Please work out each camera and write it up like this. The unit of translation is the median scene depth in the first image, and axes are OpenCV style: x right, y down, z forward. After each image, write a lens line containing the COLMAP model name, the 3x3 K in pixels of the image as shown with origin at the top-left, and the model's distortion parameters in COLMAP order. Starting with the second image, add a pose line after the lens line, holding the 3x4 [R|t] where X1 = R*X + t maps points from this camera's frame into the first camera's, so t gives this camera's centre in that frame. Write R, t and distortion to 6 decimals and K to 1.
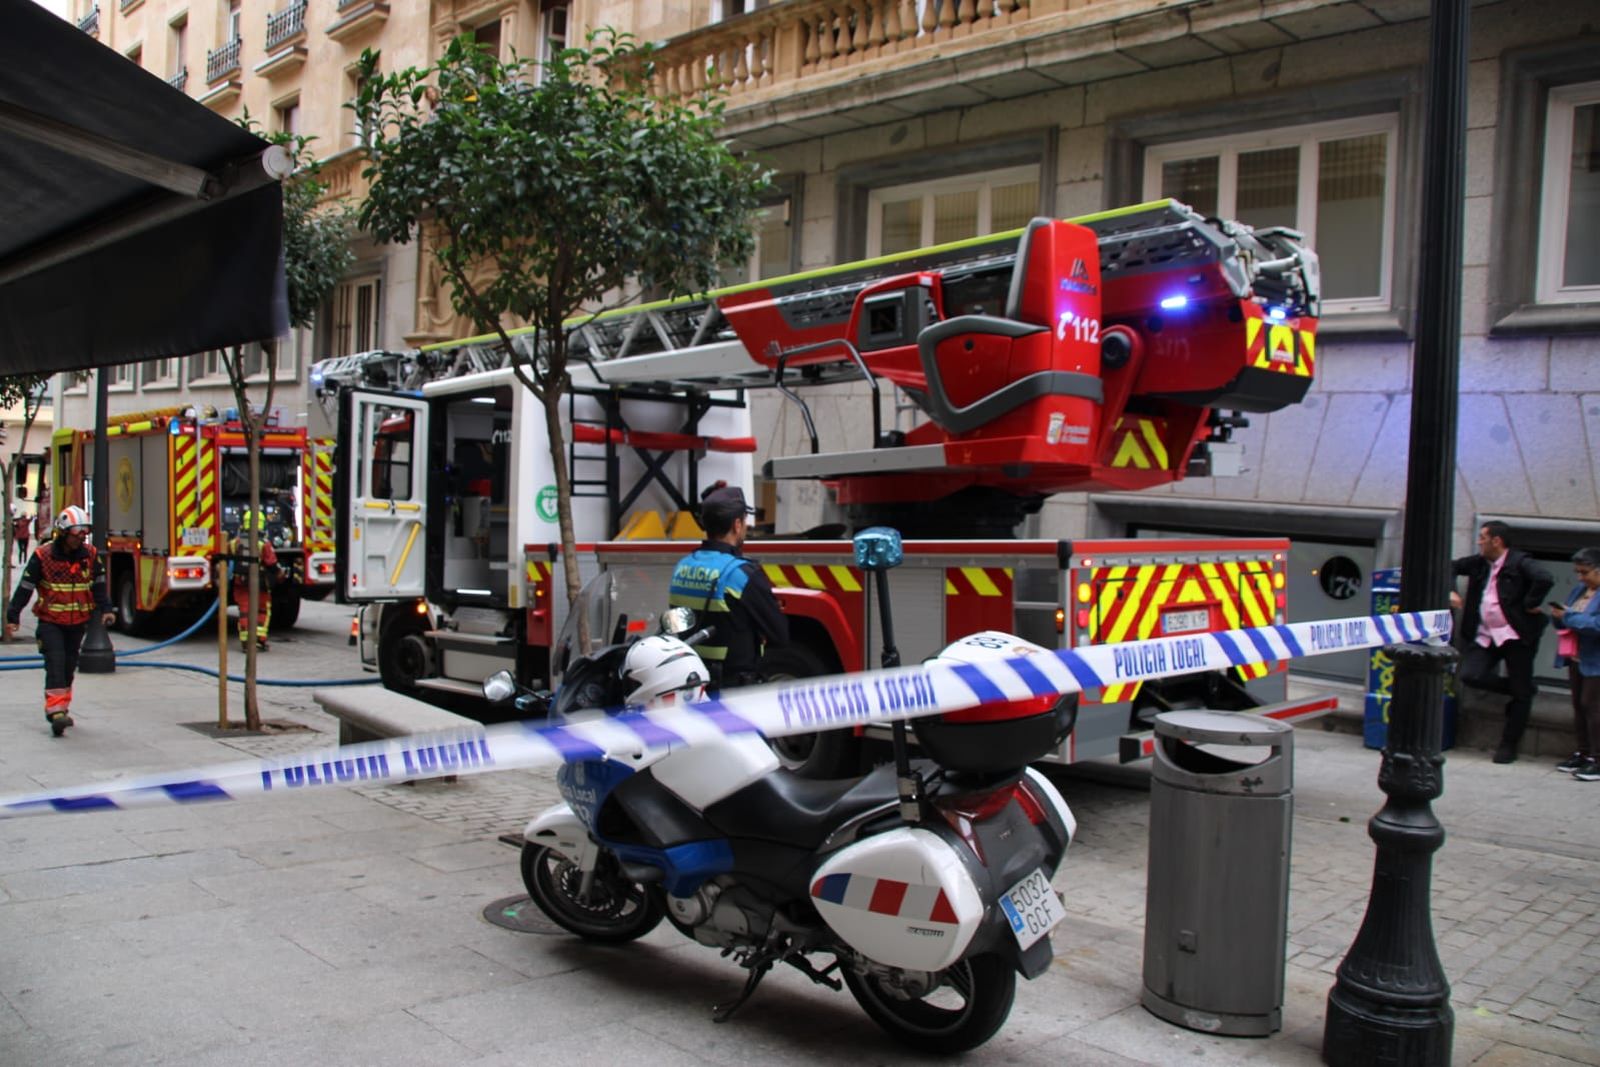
lens RADIAL K [[1337.9, 0, 792.0], [0, 1337.9, 554.3], [0, 0, 1]] dist [-0.168604, 0.126585]
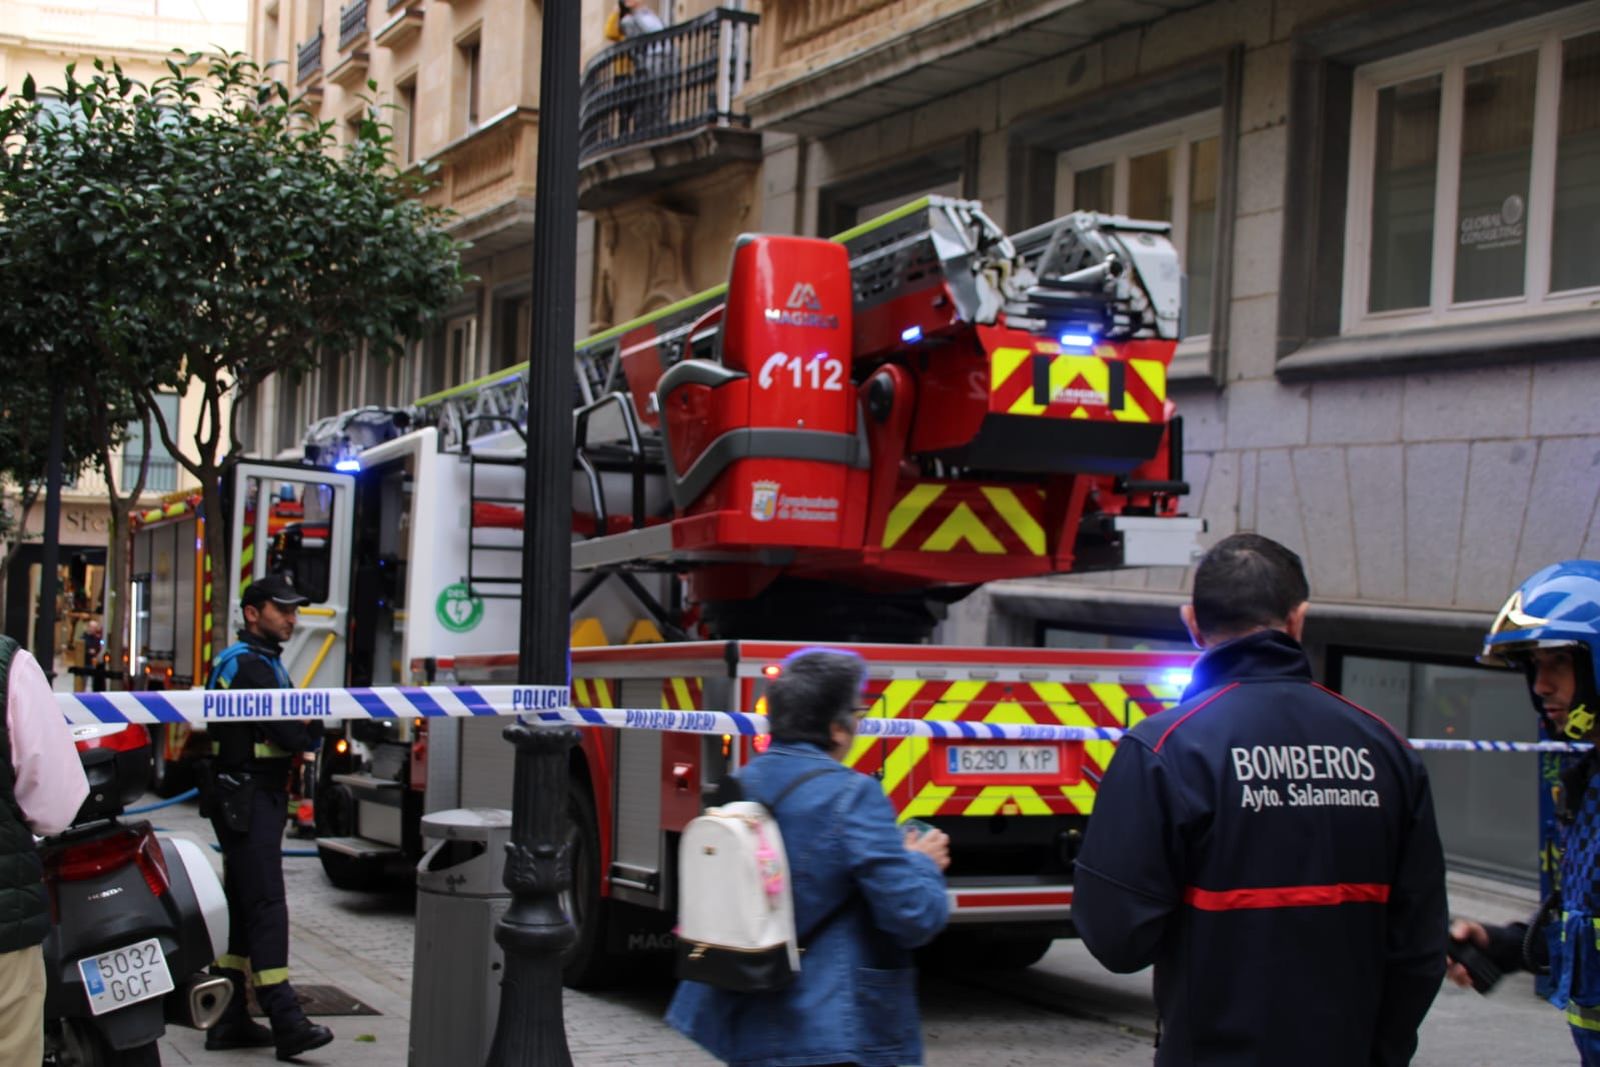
lens RADIAL K [[2297.7, 0, 793.7], [0, 2297.7, 547.2], [0, 0, 1]] dist [0.049157, 0.099732]
pose [[0.941171, -0.004147, -0.337907, 0.614974], [-0.022998, 0.996820, -0.076289, 0.032868], [0.337149, 0.079572, 0.938083, -0.245670]]
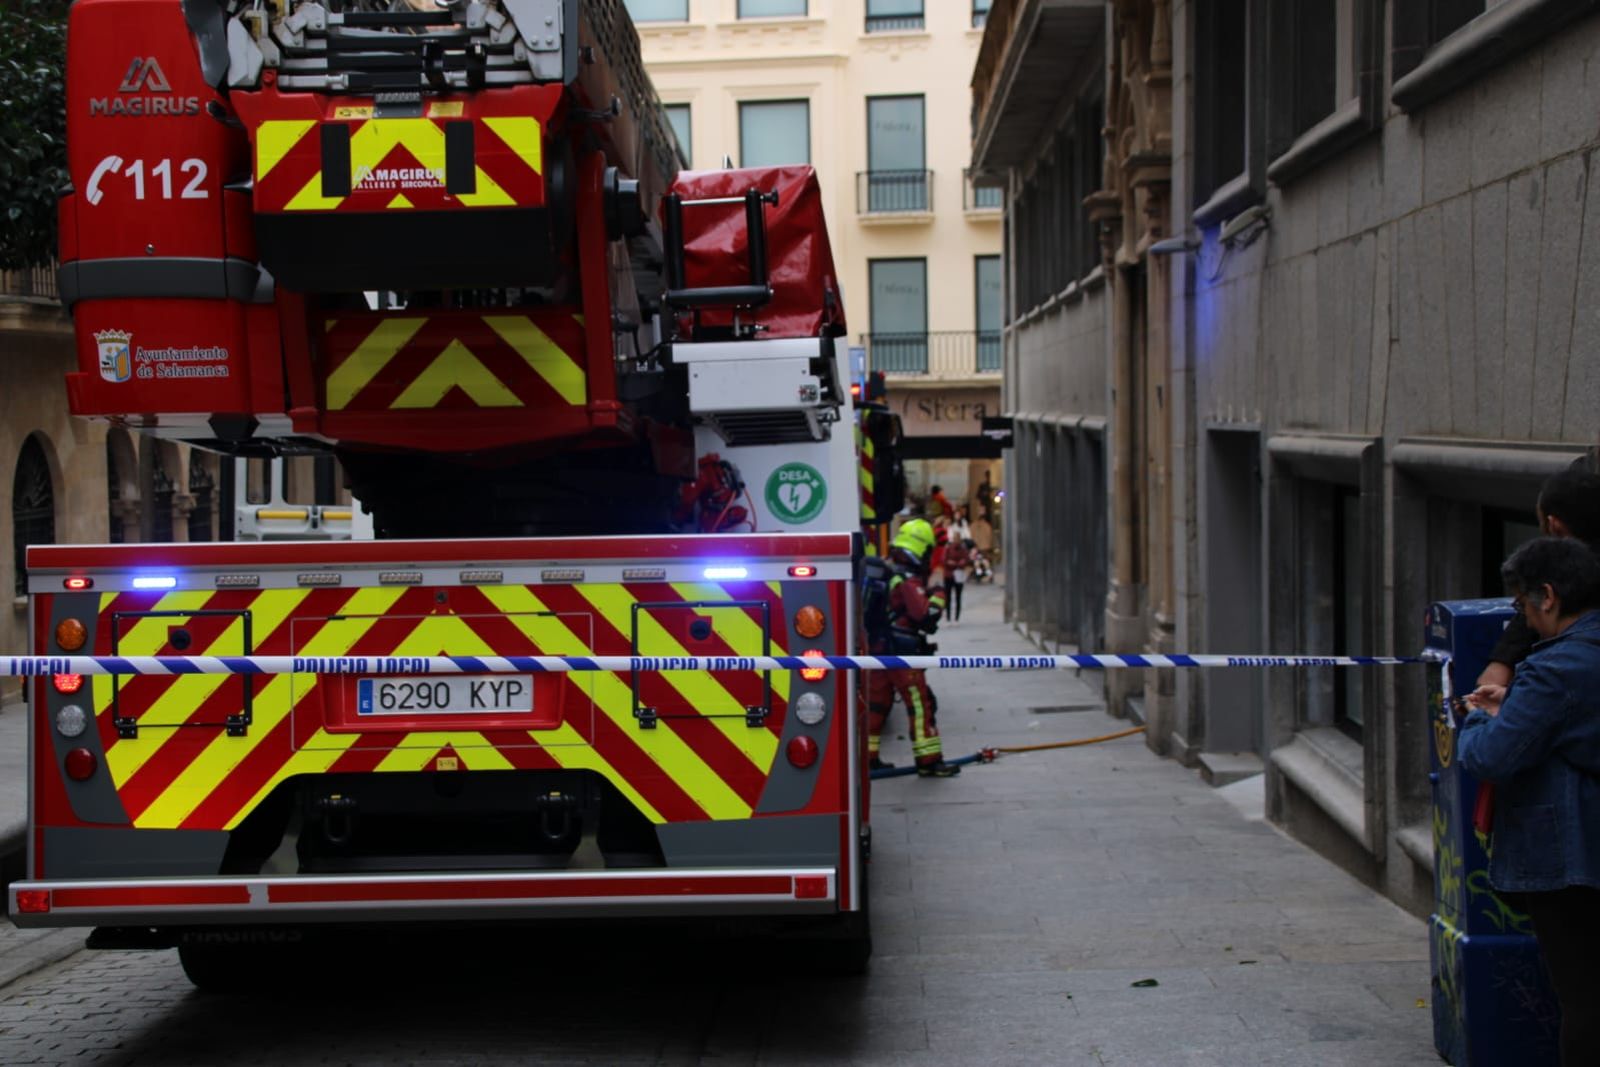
lens RADIAL K [[2703.7, 0, 787.4], [0, 2703.7, 533.1], [0, 0, 1]] dist [0.132382, 0.099345]
pose [[0.695895, -0.024116, -0.717738, 1.159932], [0.002836, 0.999520, -0.030835, 0.019830], [0.718138, 0.019423, 0.695630, 0.340978]]
